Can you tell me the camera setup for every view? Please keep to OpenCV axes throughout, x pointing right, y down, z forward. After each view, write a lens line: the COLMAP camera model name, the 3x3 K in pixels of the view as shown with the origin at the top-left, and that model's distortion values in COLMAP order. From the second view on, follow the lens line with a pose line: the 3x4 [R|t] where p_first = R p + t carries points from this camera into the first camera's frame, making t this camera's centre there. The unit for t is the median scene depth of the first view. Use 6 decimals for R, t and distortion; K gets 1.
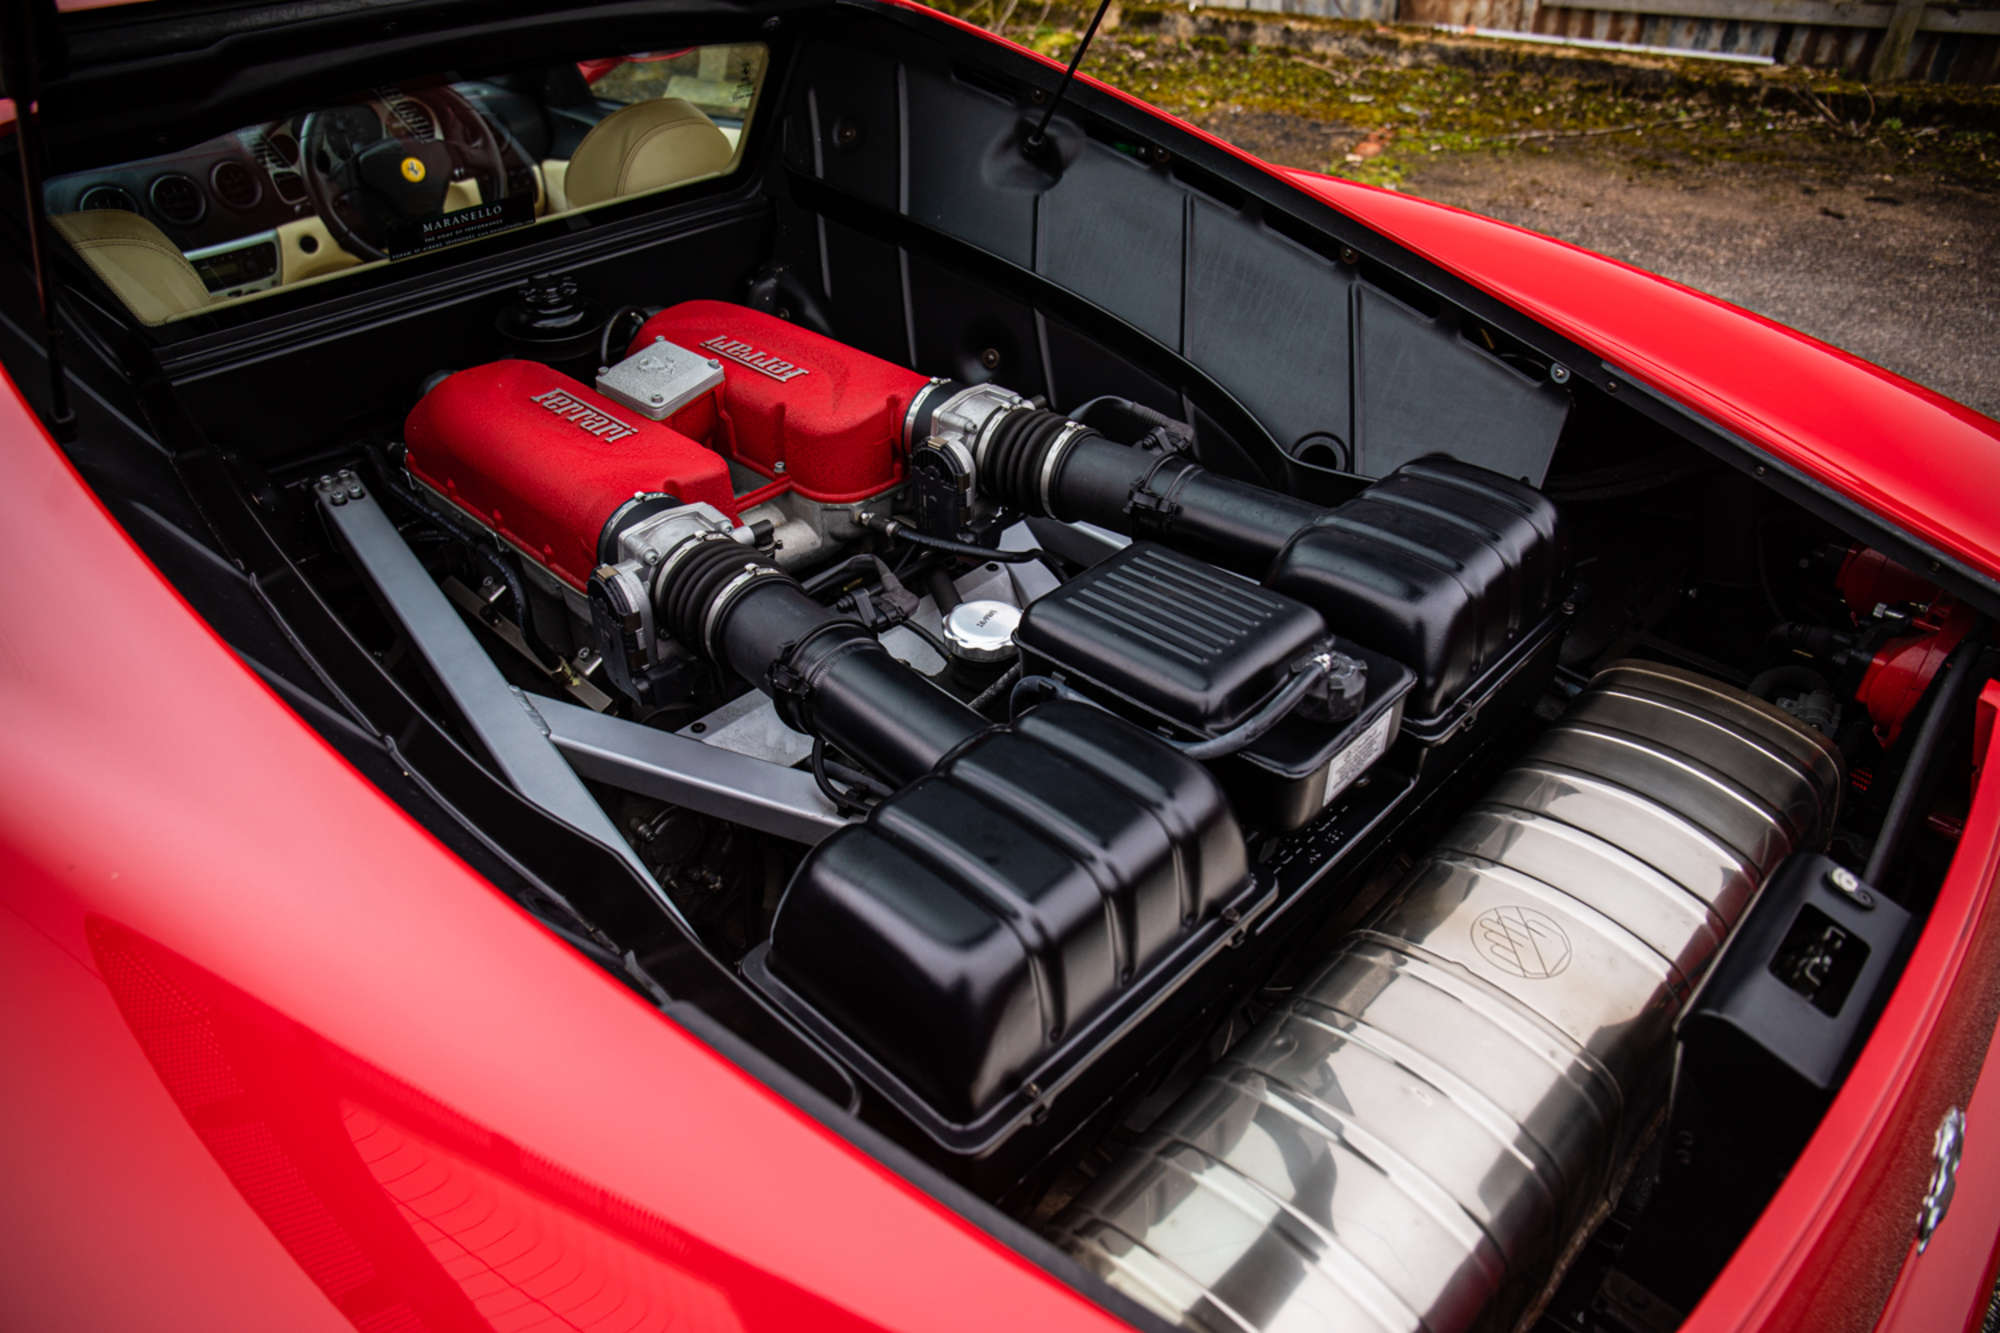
lens RADIAL K [[1322.9, 0, 1000.0], [0, 1322.9, 666.5], [0, 0, 1]] dist [-0.116348, 0.100362]
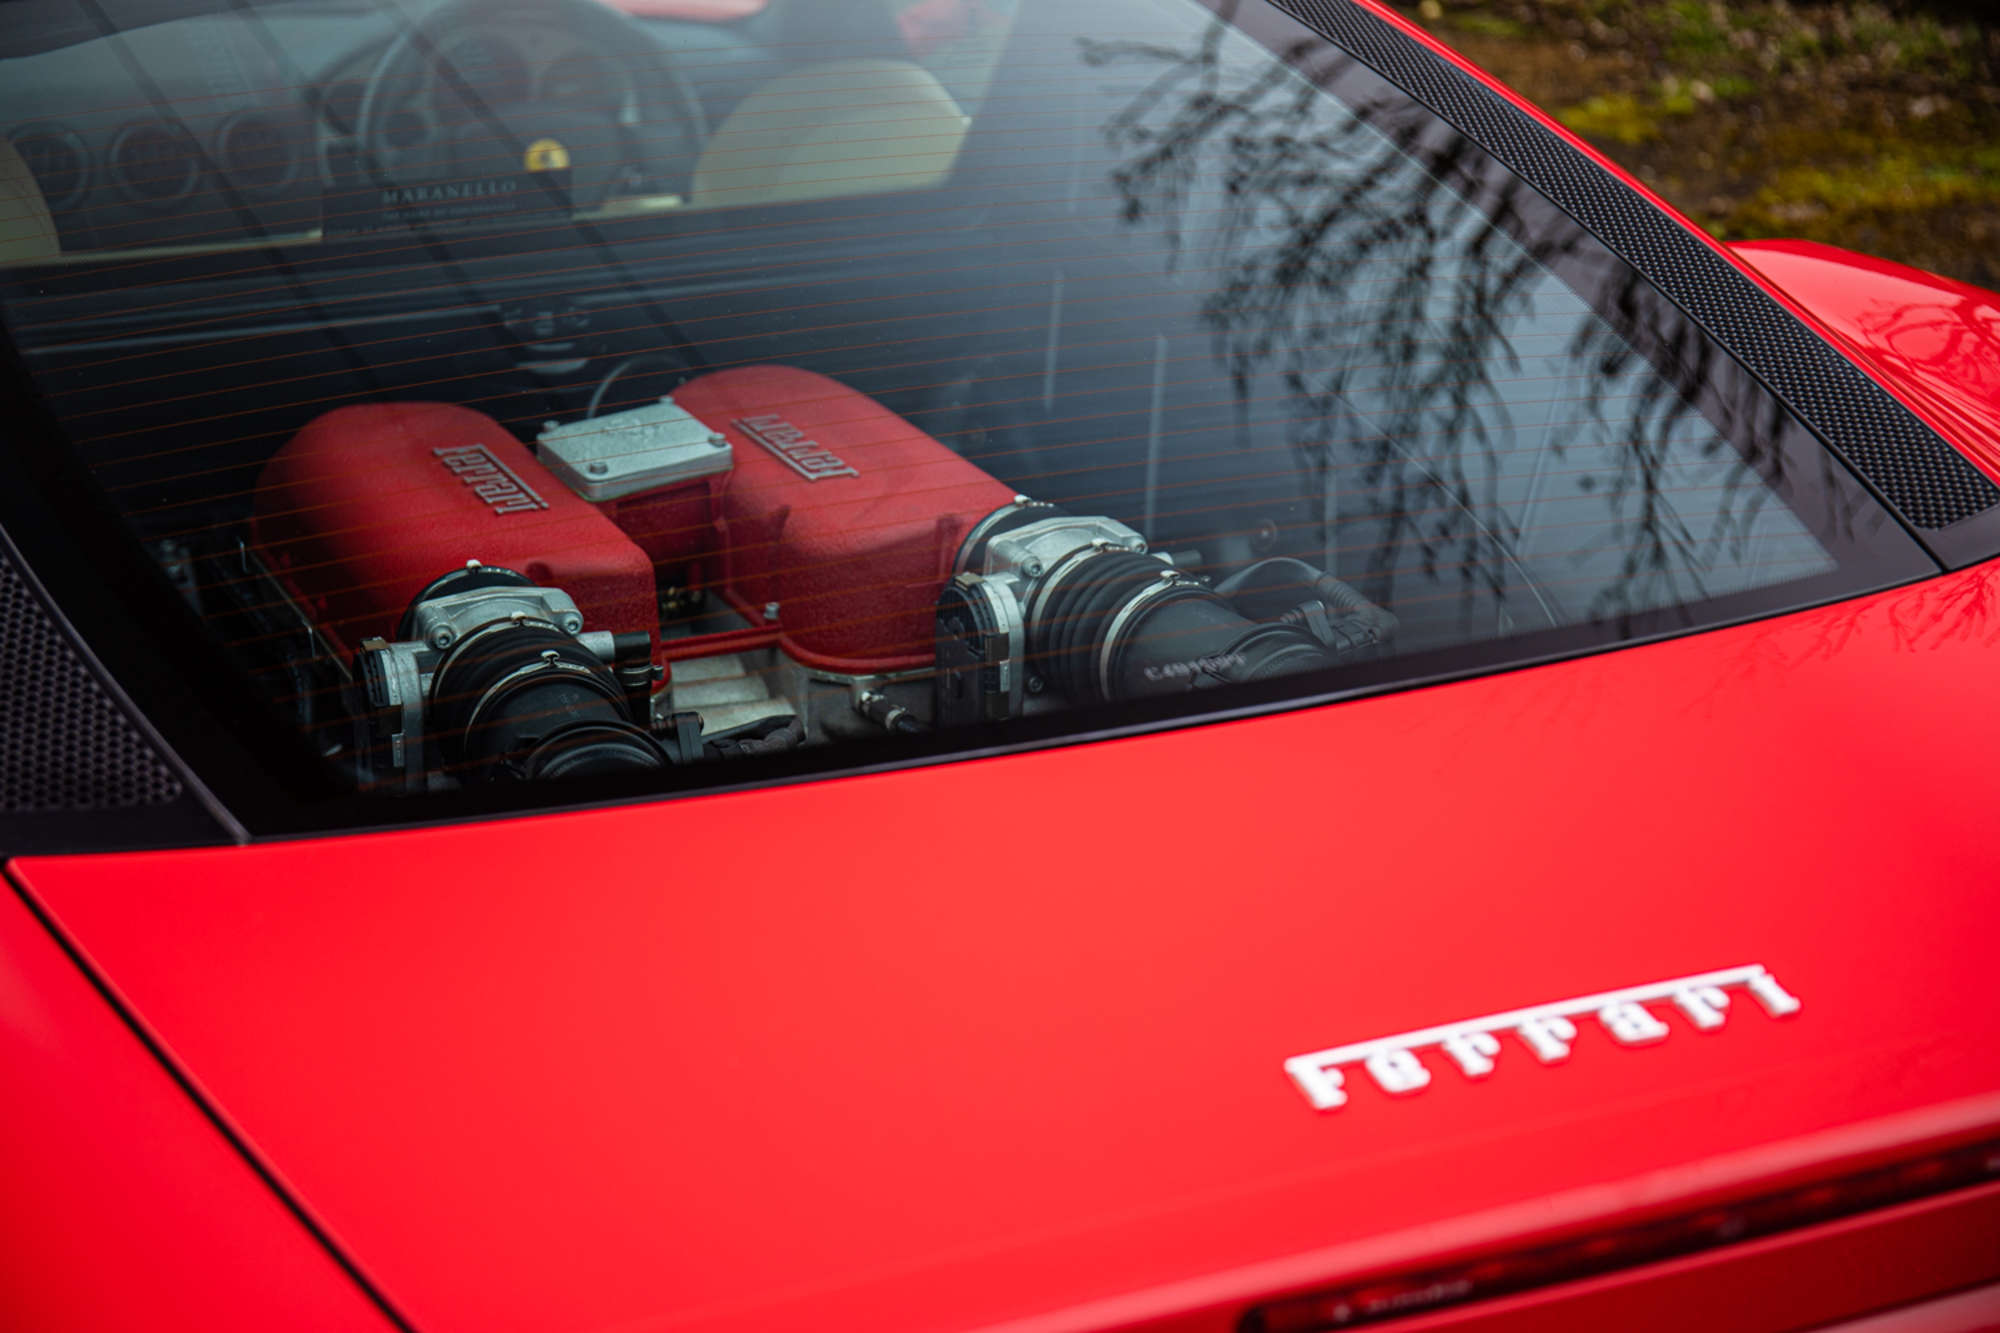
lens RADIAL K [[3580.0, 0, 1000.0], [0, 3580.0, 666.5], [0, 0, 1]] dist [0.191466, -3.397116]
pose [[0.920371, 0.130397, -0.368666, 0.525064], [-0.229510, 0.943436, -0.239277, 0.236946], [0.316611, 0.304836, 0.898238, -0.434960]]
